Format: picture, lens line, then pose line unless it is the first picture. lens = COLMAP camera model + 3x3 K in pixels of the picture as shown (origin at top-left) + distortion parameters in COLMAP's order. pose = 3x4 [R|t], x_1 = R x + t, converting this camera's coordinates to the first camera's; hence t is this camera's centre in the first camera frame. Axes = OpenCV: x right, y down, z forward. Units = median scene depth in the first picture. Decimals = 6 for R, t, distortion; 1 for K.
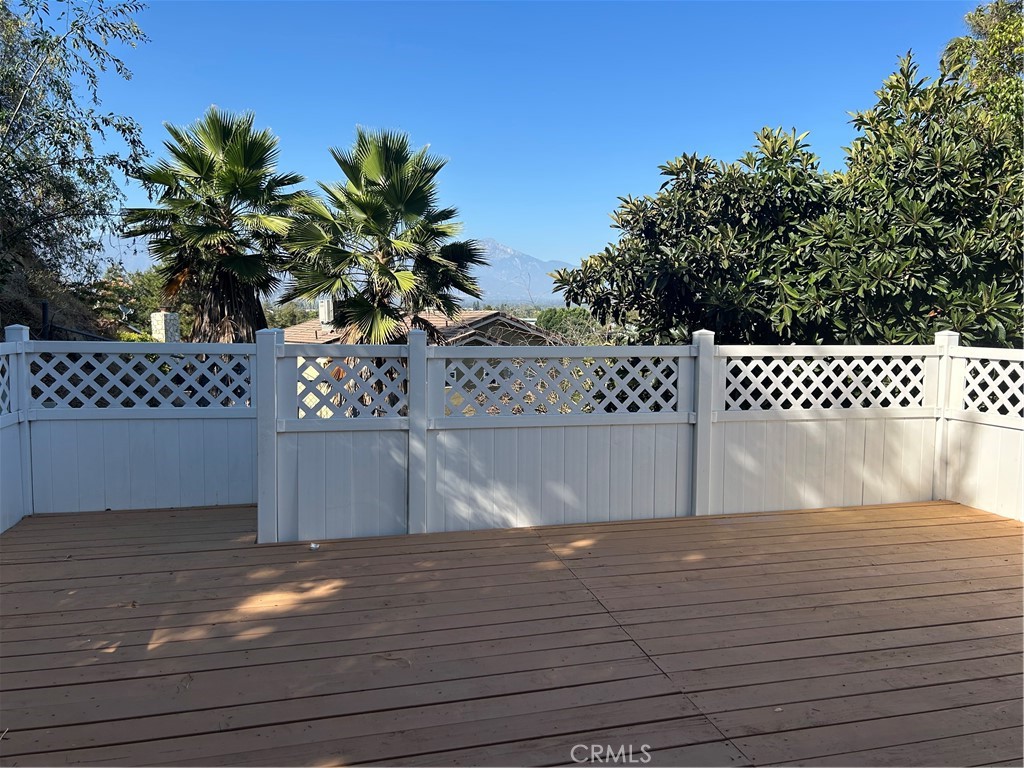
lens RADIAL K [[775.4, 0, 510.8], [0, 775.4, 414.7], [0, 0, 1]] dist [0.096453, -0.143290]
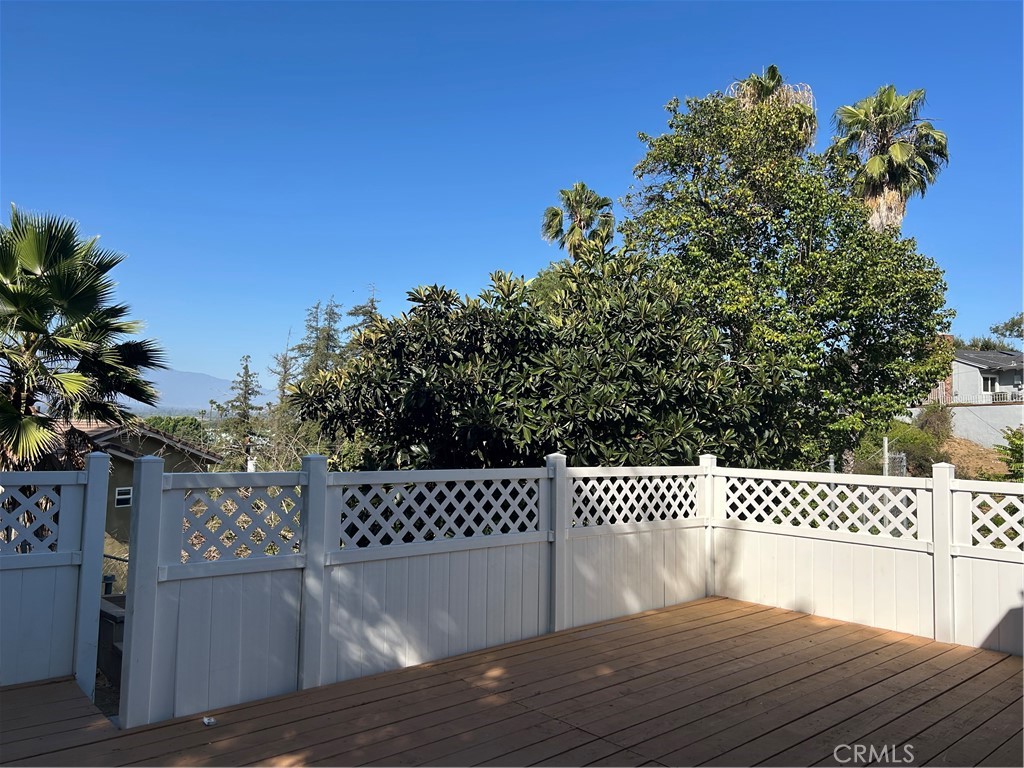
lens RADIAL K [[791.2, 0, 512.0], [0, 791.2, 384.0], [0, 0, 1]] dist [0.051816, -0.065102]
pose [[0.875391, 0.043063, 0.481493, -0.330857], [0.042535, 0.985300, -0.165454, -0.022689], [-0.481540, 0.165317, 0.860691, 0.057892]]
